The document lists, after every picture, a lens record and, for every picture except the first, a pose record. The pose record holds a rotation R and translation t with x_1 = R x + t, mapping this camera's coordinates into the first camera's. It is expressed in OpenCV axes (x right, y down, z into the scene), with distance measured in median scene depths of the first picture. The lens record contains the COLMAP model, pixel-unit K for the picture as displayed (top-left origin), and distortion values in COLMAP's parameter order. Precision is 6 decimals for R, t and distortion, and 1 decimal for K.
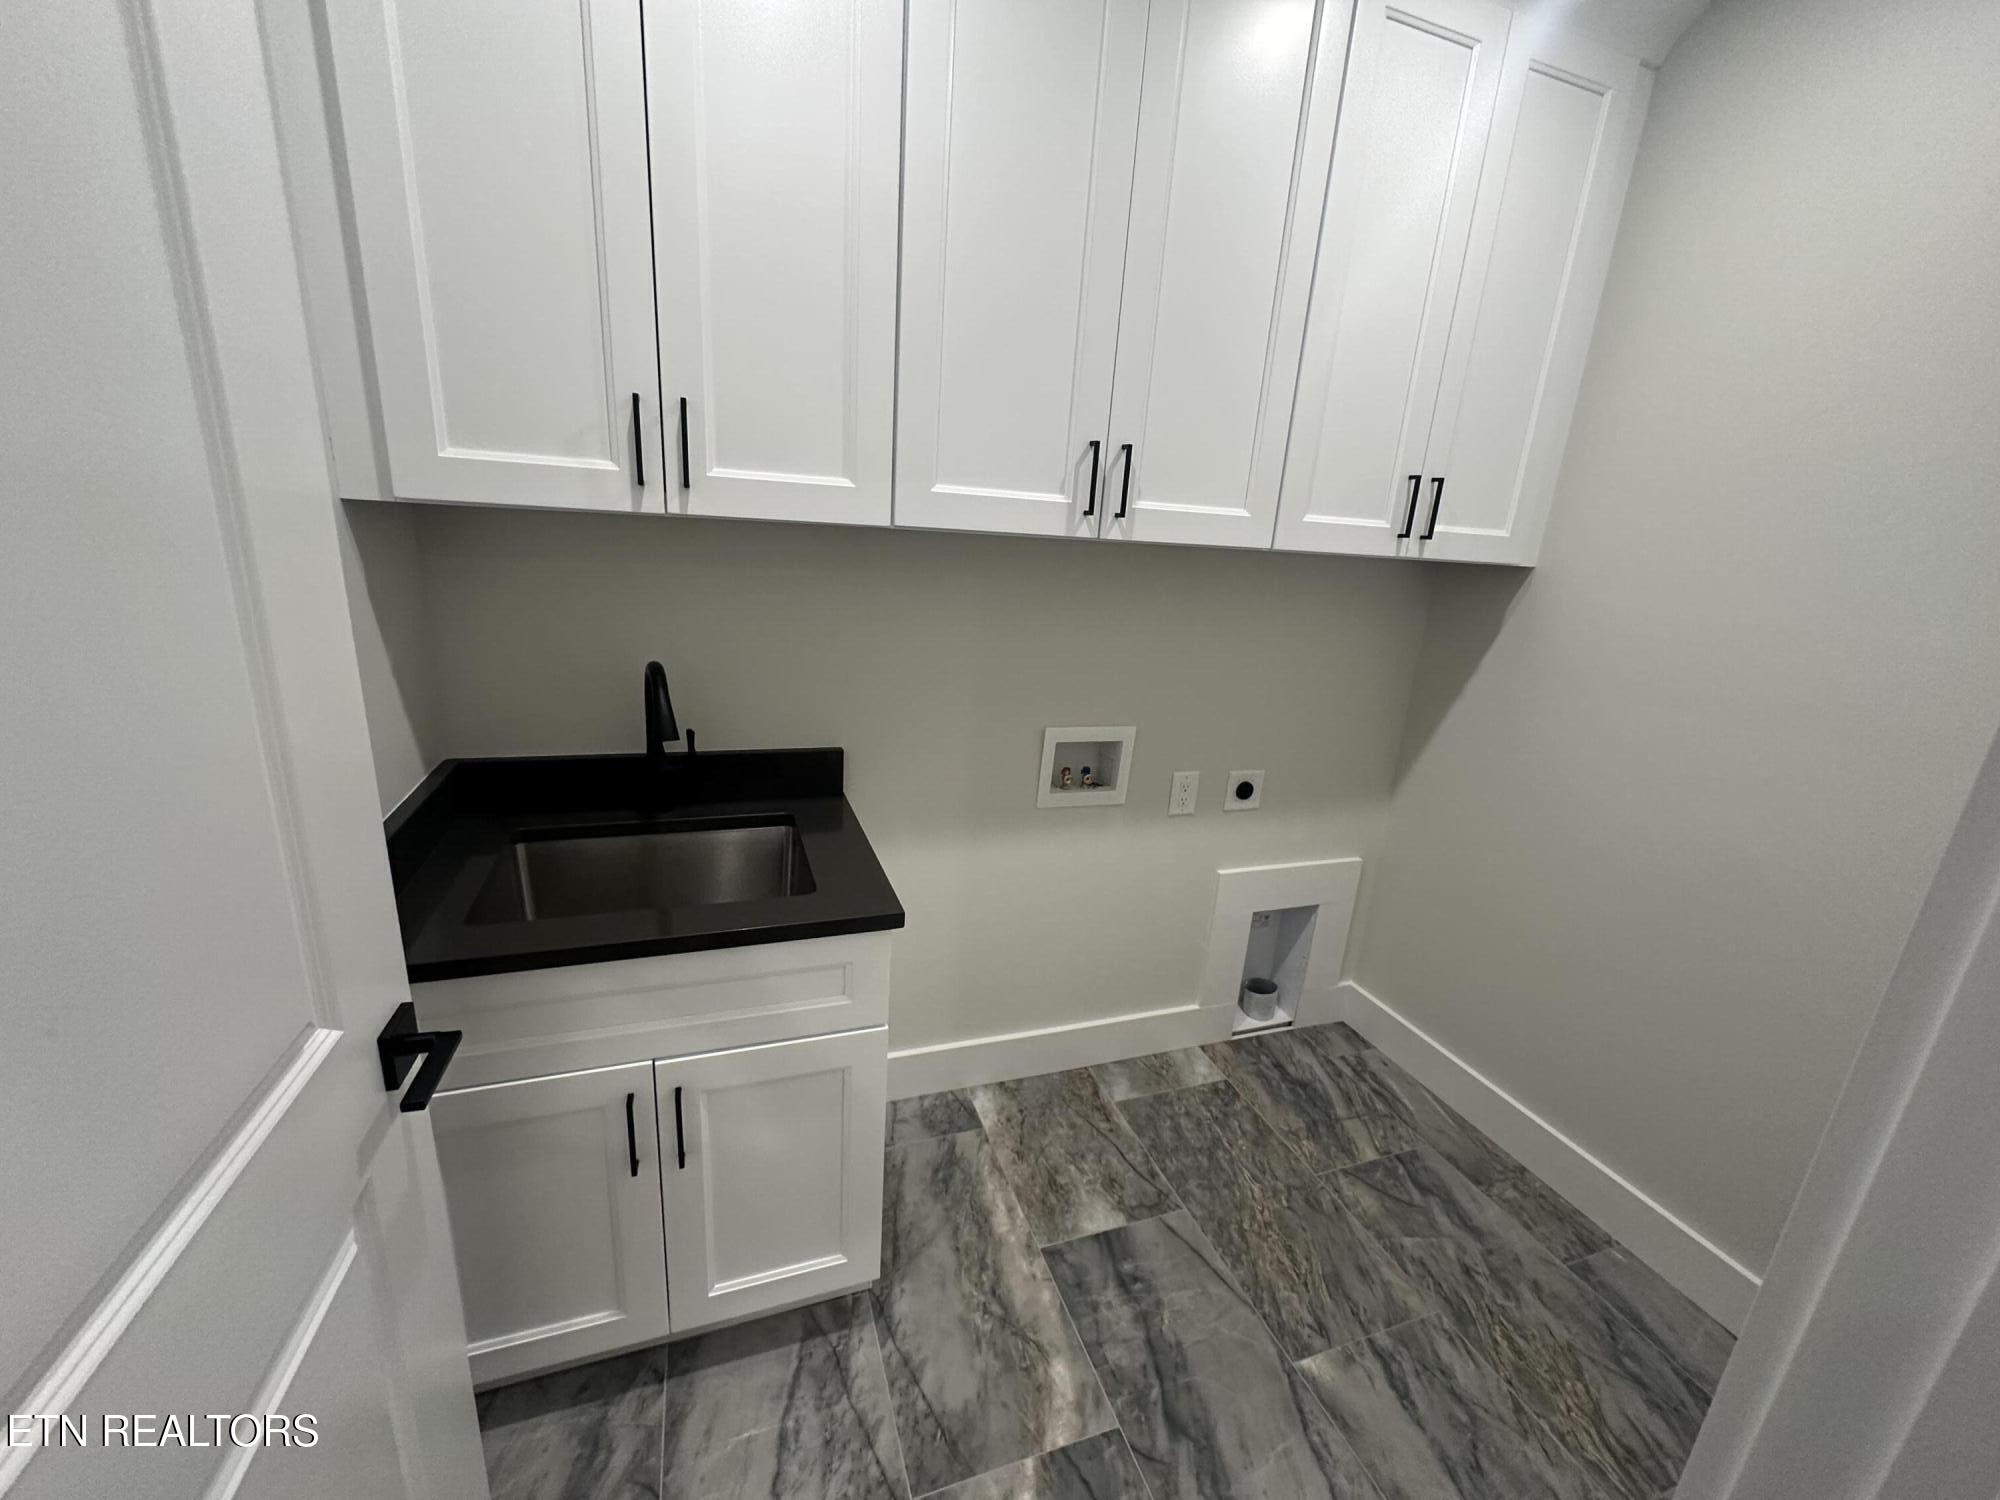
lens RADIAL K [[794.9, 0, 1002.3], [0, 794.9, 754.6], [0, 0, 1]] dist [-0.003614, -0.000411]
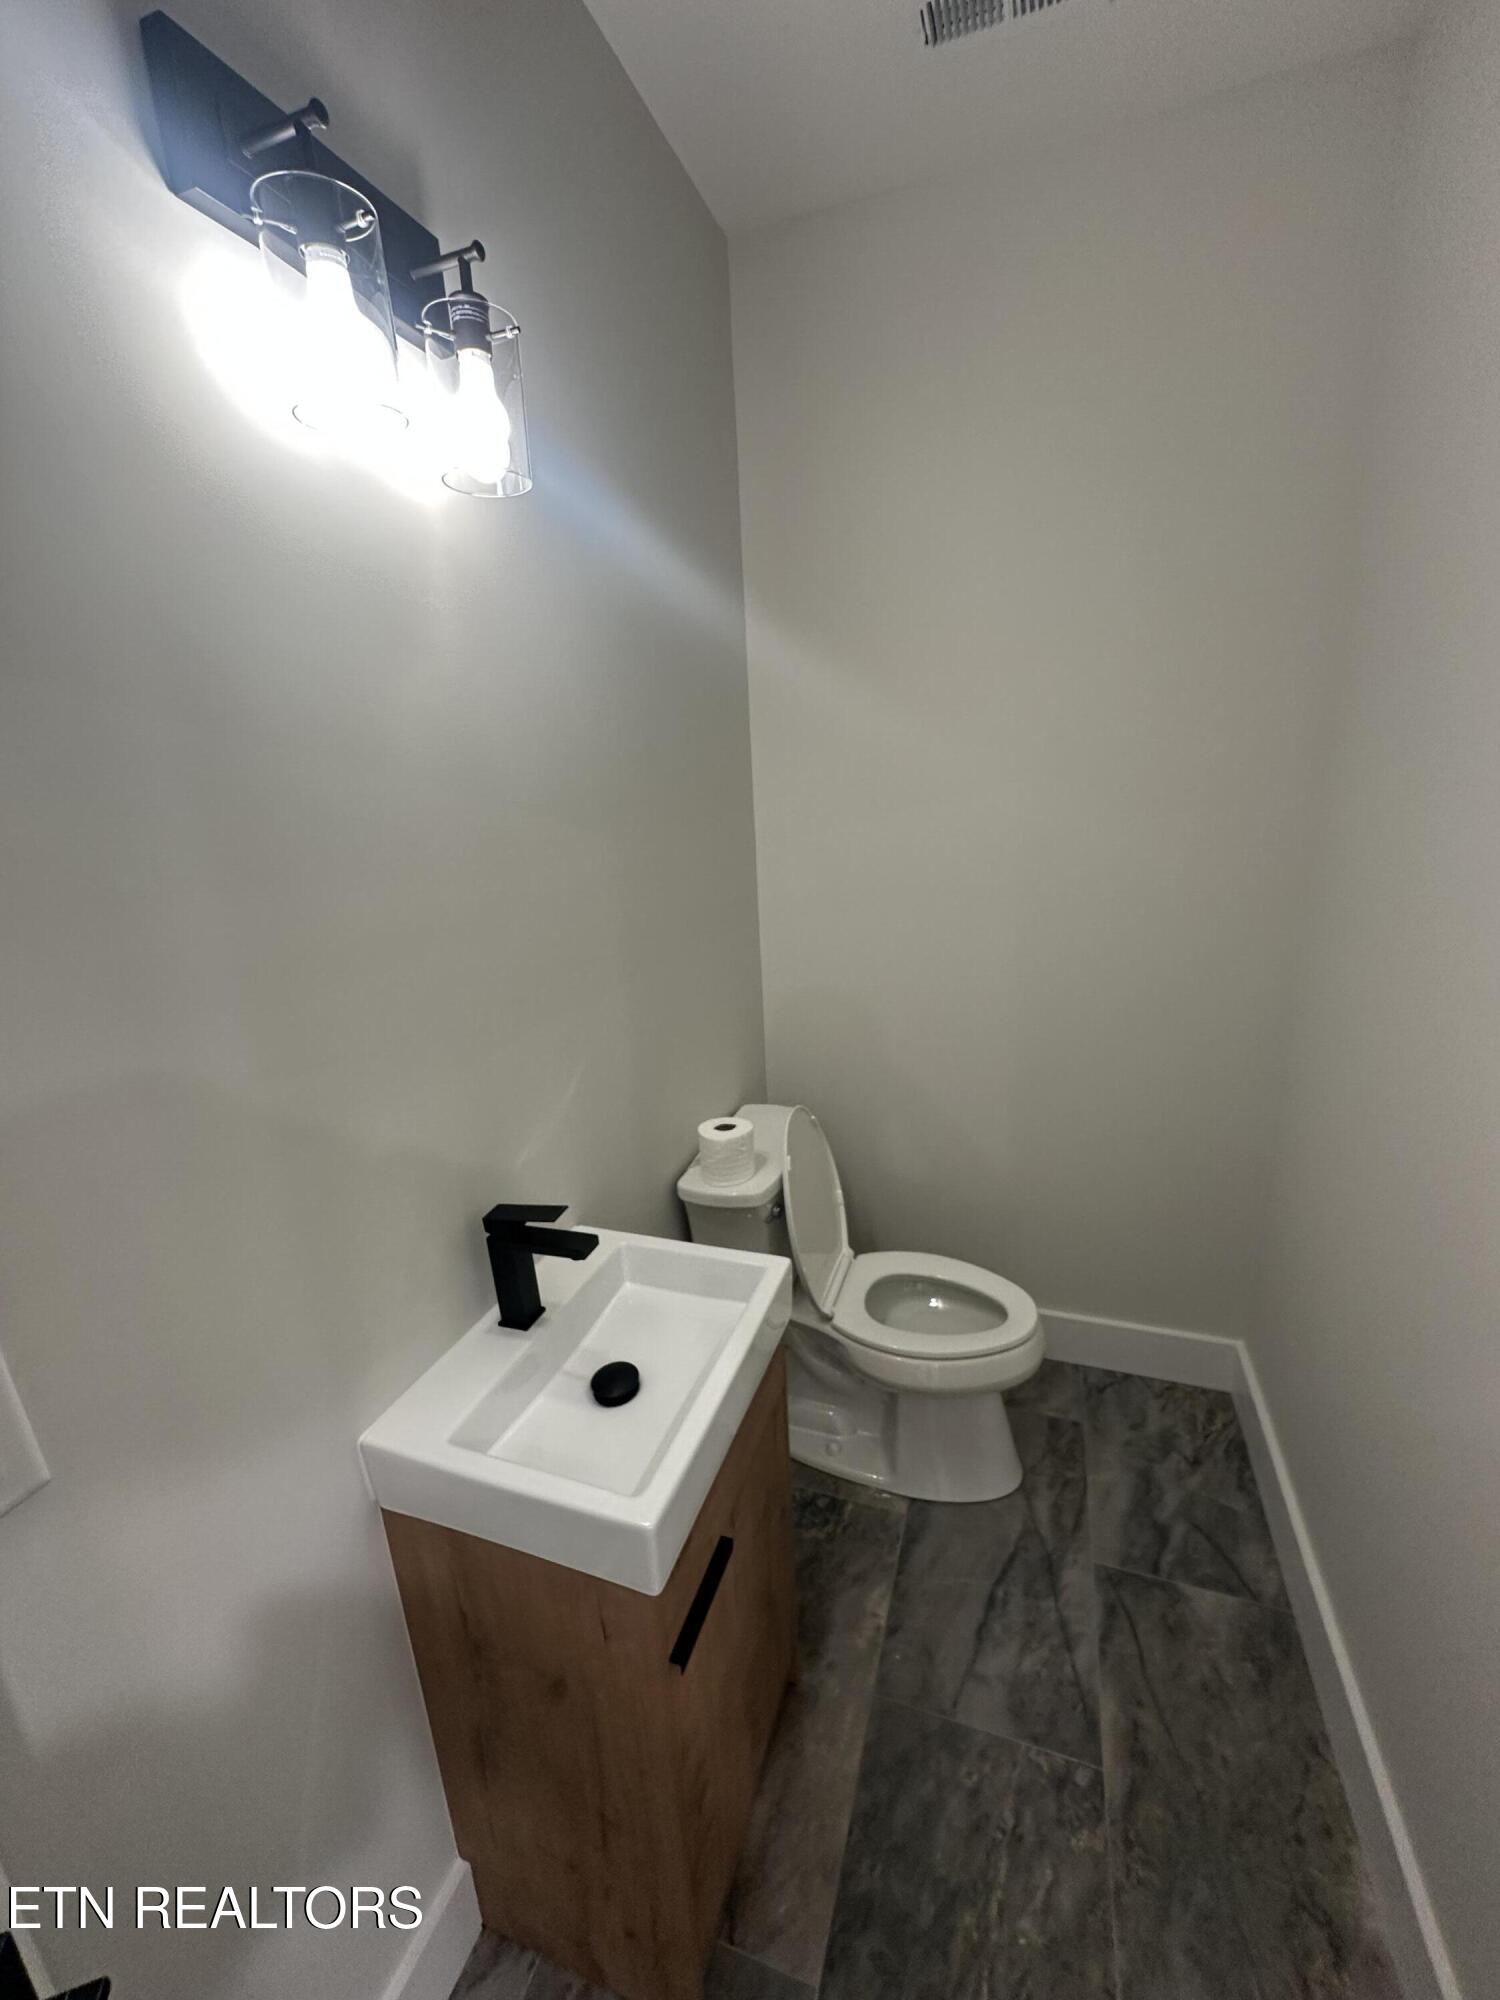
lens RADIAL K [[794.9, 0, 753.5], [0, 794.9, 1000.7], [0, 0, 1]] dist [-0.003614, -0.000411]
pose [[-0.783730, -0.191634, 0.590799, 0.117003], [0.164247, 0.853403, 0.494697, -0.427454], [-0.598991, 0.484746, -0.637362, 1.392994]]
